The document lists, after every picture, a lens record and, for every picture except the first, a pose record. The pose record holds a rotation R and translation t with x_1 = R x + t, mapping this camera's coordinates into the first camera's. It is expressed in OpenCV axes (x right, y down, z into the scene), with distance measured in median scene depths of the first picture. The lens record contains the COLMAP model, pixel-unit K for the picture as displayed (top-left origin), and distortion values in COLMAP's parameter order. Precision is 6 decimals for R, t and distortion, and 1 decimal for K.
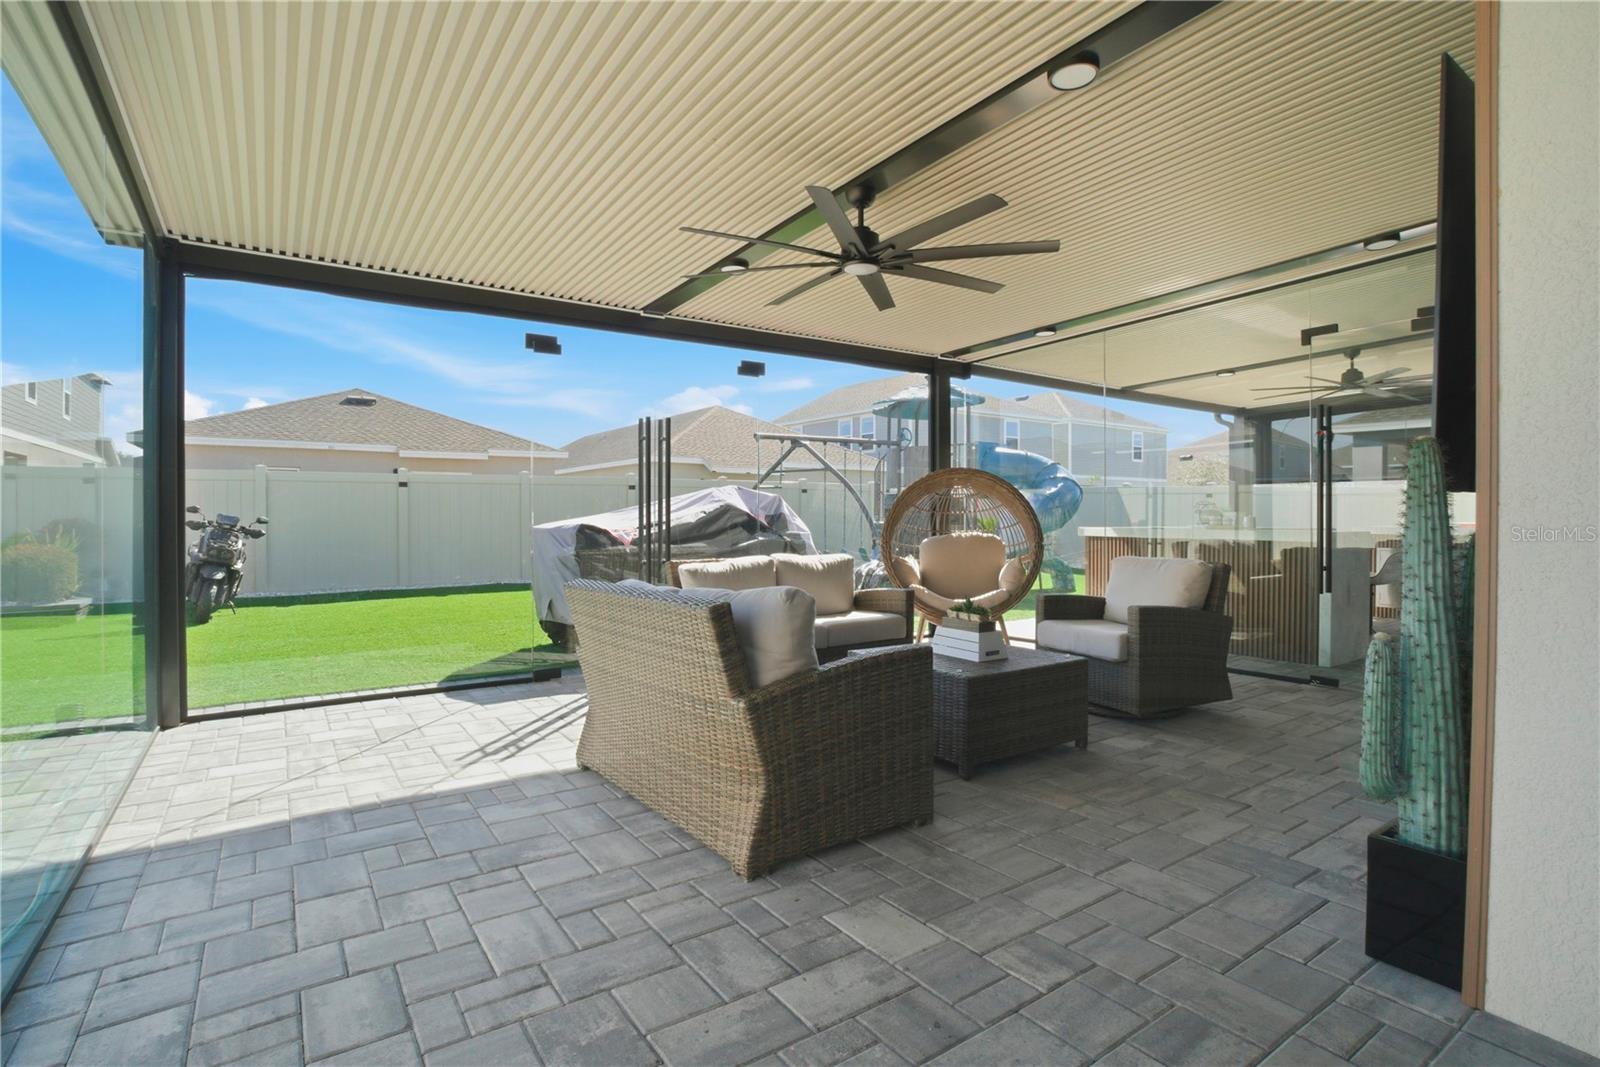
lens RADIAL K [[773.9, 0, 800.0], [0, 773.9, 533.5], [0, 0, 1]] dist [-0.034122, 0.000089]
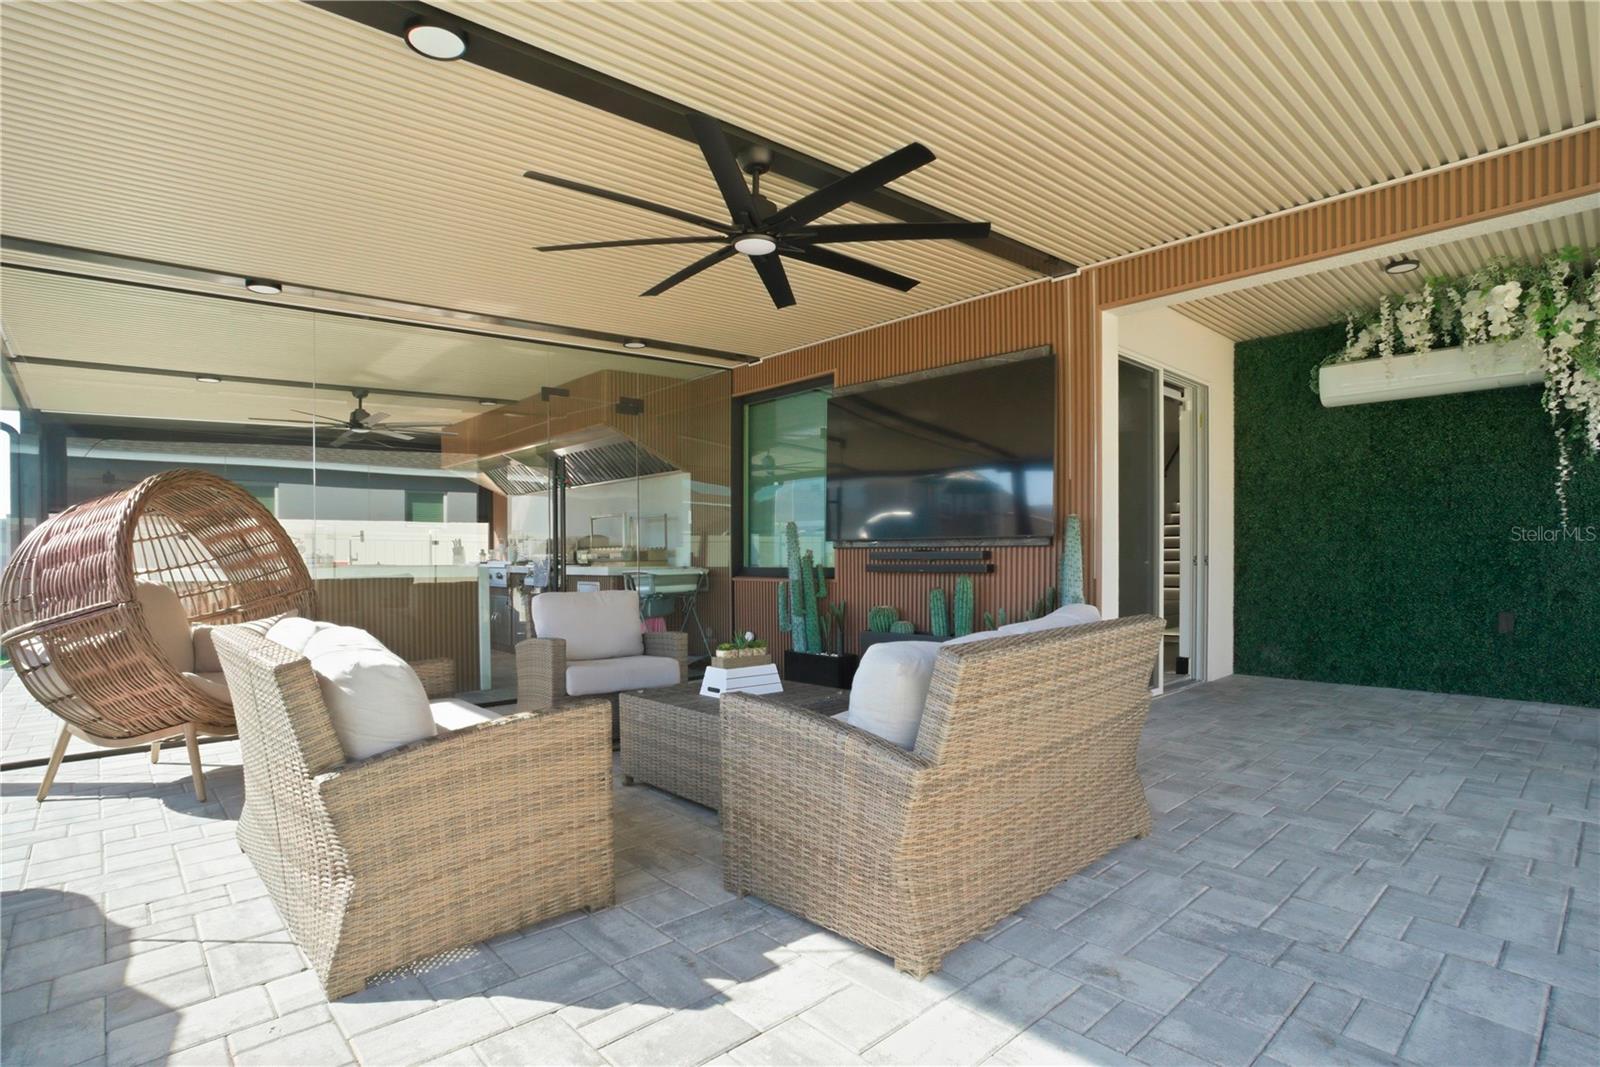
lens RADIAL K [[740.1, 0, 795.3], [0, 740.1, 560.1], [0, 0, 1]] dist [-0.075562, 0.000068]
pose [[-0.098532, 0.011413, 0.995068, -0.973887], [0.007175, 0.999916, -0.010758, 0.025773], [-0.995108, 0.006079, -0.098605, 1.411086]]
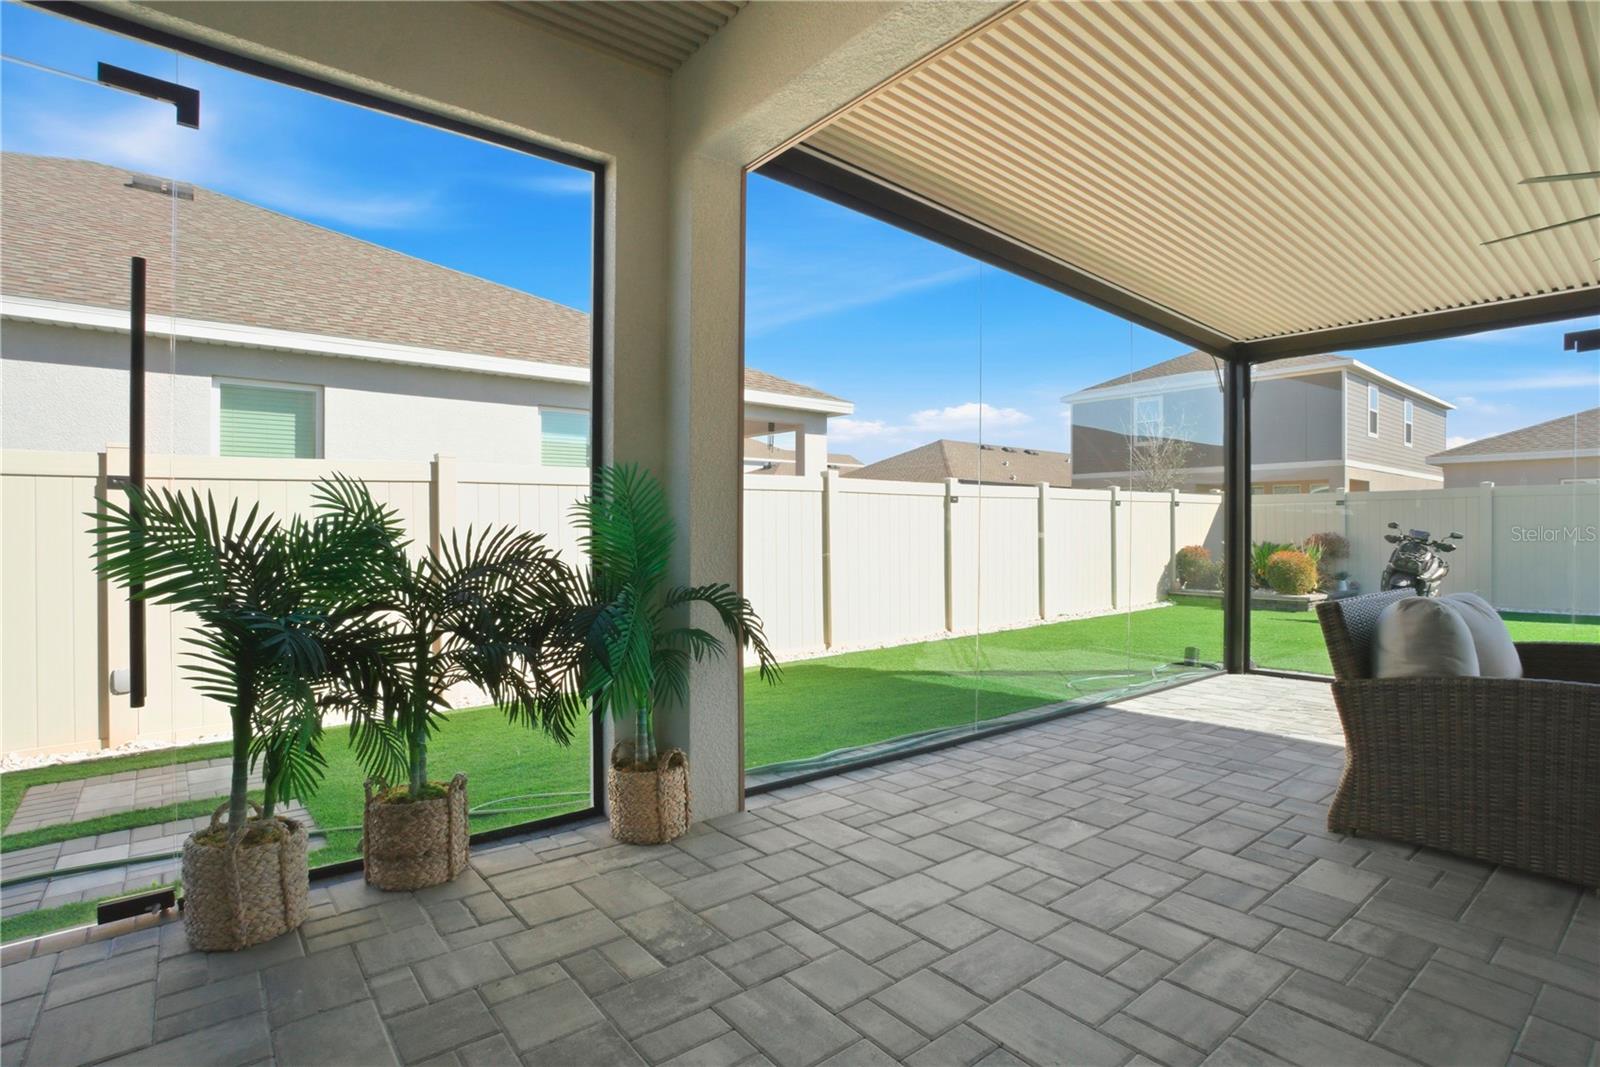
lens RADIAL K [[740.1, 0, 795.3], [0, 740.1, 560.1], [0, 0, 1]] dist [-0.075562, 0.000068]
pose [[0.058743, 0.035033, -0.997658, 0.822237], [-0.016568, 0.999281, 0.034114, -0.000072], [0.998136, 0.014525, 0.059282, 0.071917]]
